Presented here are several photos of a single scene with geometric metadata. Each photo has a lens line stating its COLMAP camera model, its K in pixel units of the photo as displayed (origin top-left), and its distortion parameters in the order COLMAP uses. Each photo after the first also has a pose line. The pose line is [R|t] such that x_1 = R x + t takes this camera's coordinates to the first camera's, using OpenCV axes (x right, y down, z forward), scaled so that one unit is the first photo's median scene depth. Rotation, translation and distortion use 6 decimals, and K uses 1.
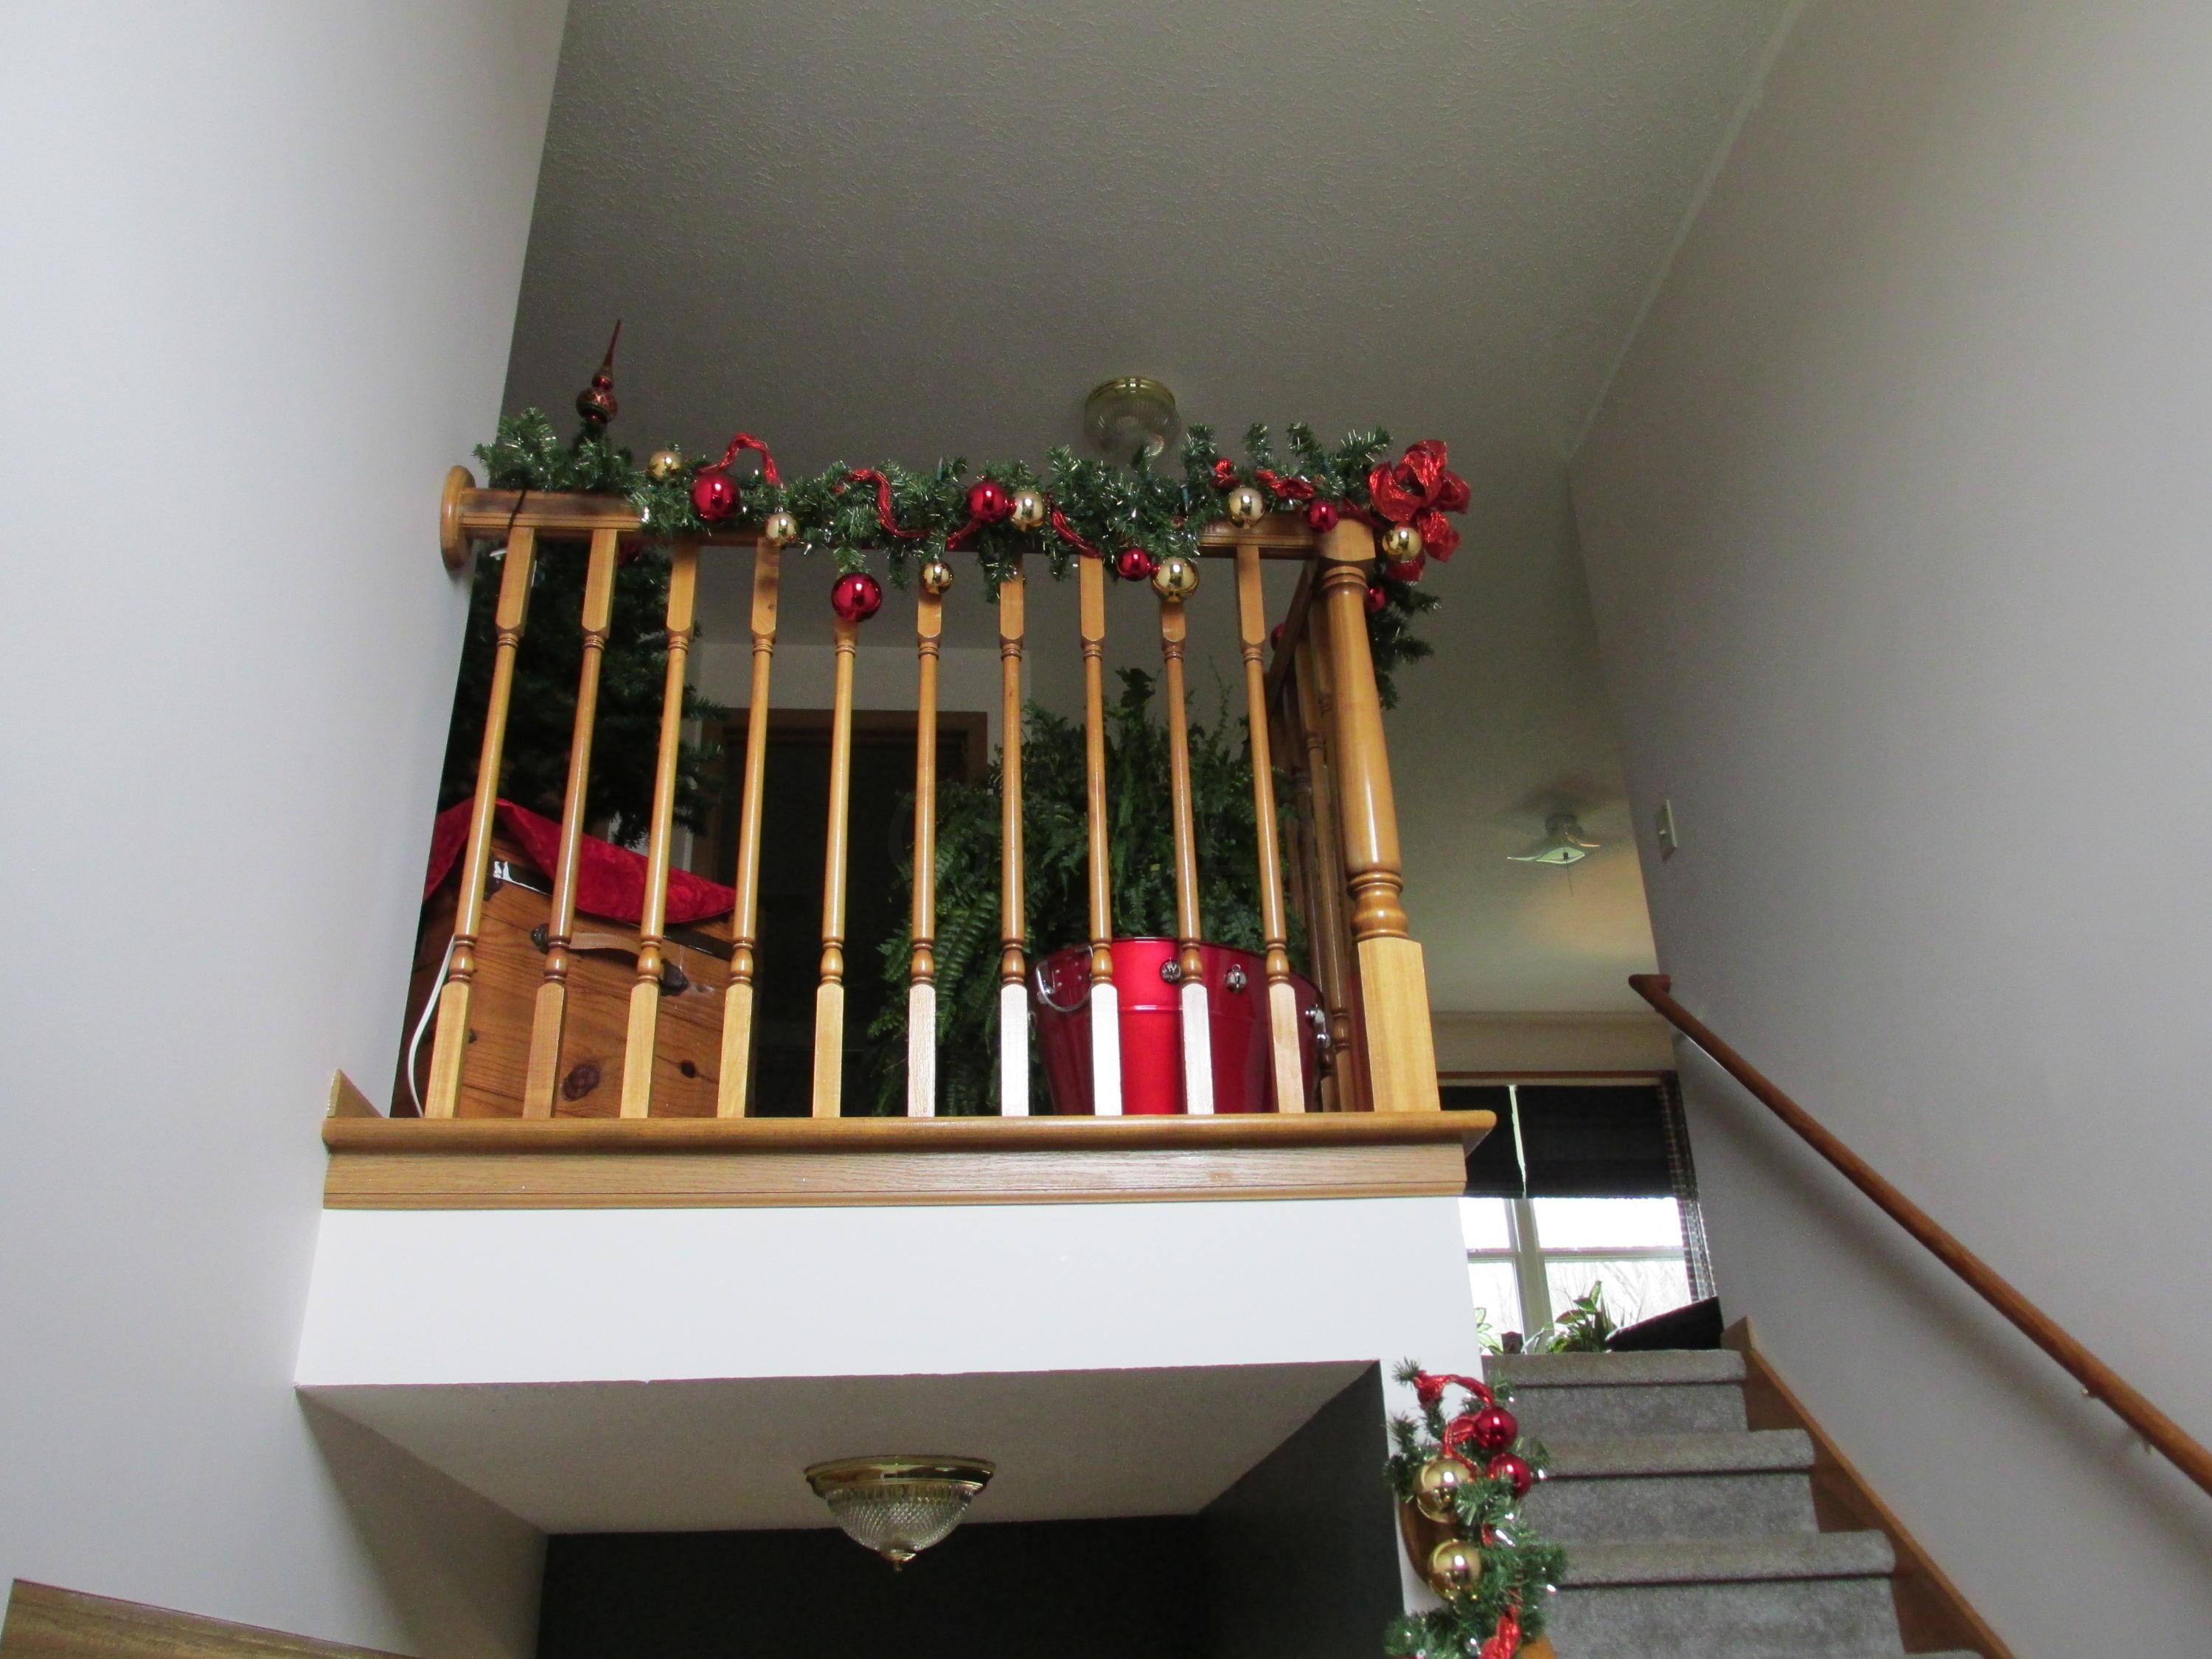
lens RADIAL K [[1821.9, 0, 1098.3], [0, 1821.9, 806.4], [0, 0, 1]] dist [-0.041867, 0.005035]
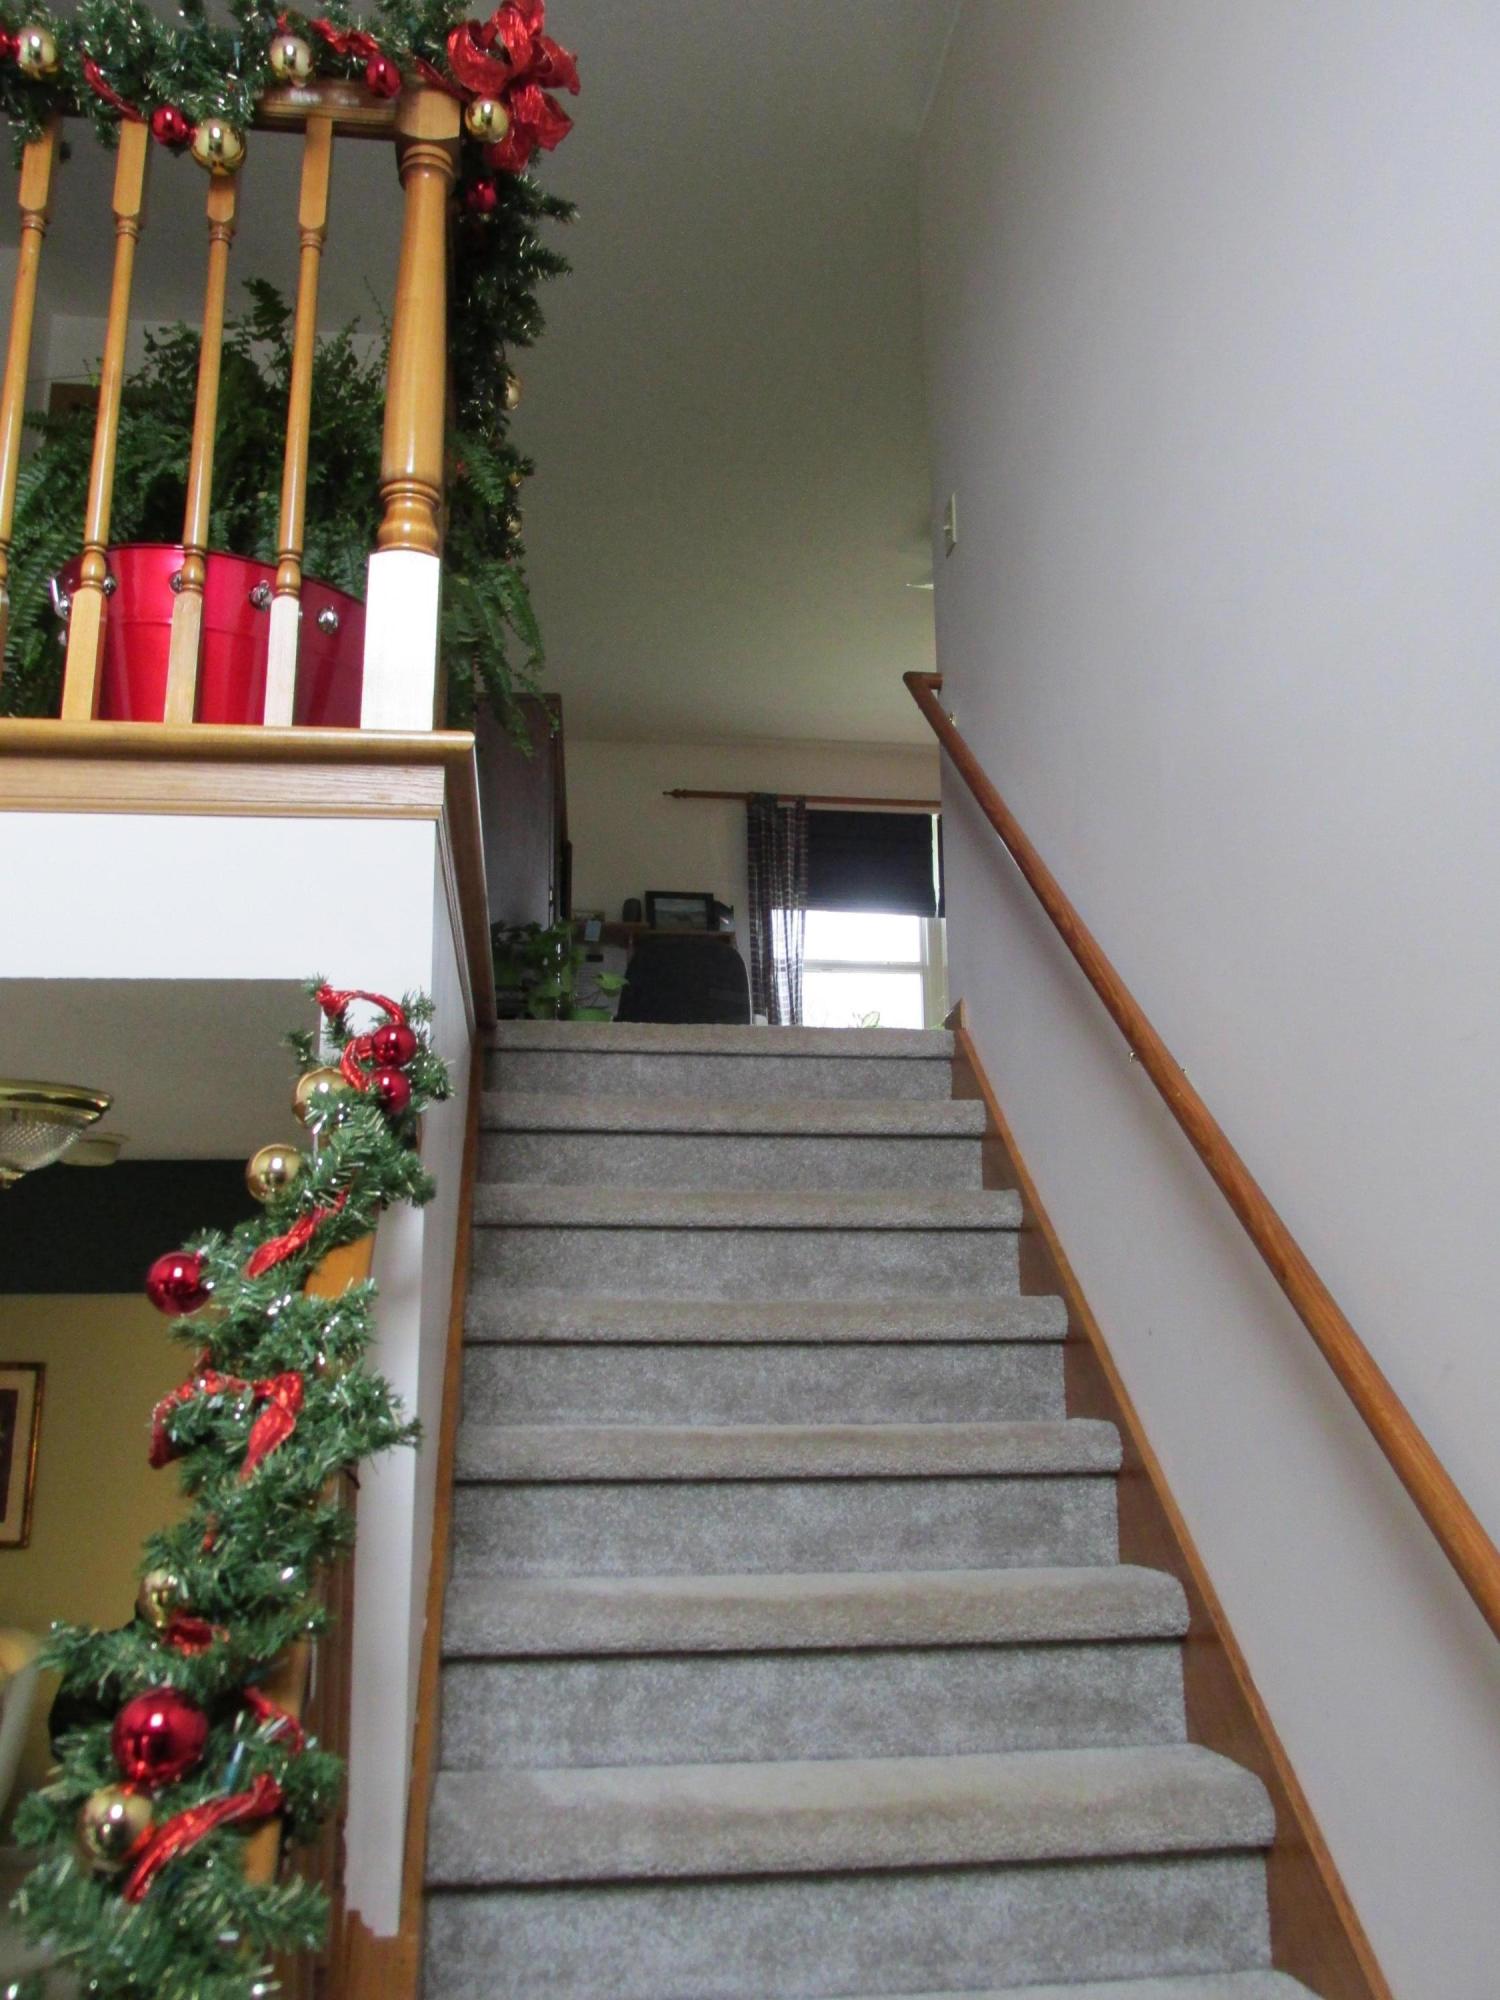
lens RADIAL K [[1647.3, 0, 750.0], [0, 1647.3, 1000.0], [0, 0, 1]] dist [-0.041867, 0.005035]
pose [[0.998809, 0.031275, 0.037457, 0.260078], [-0.039638, 0.967694, 0.248992, 0.065588], [-0.028460, -0.250180, 0.967781, 0.103988]]
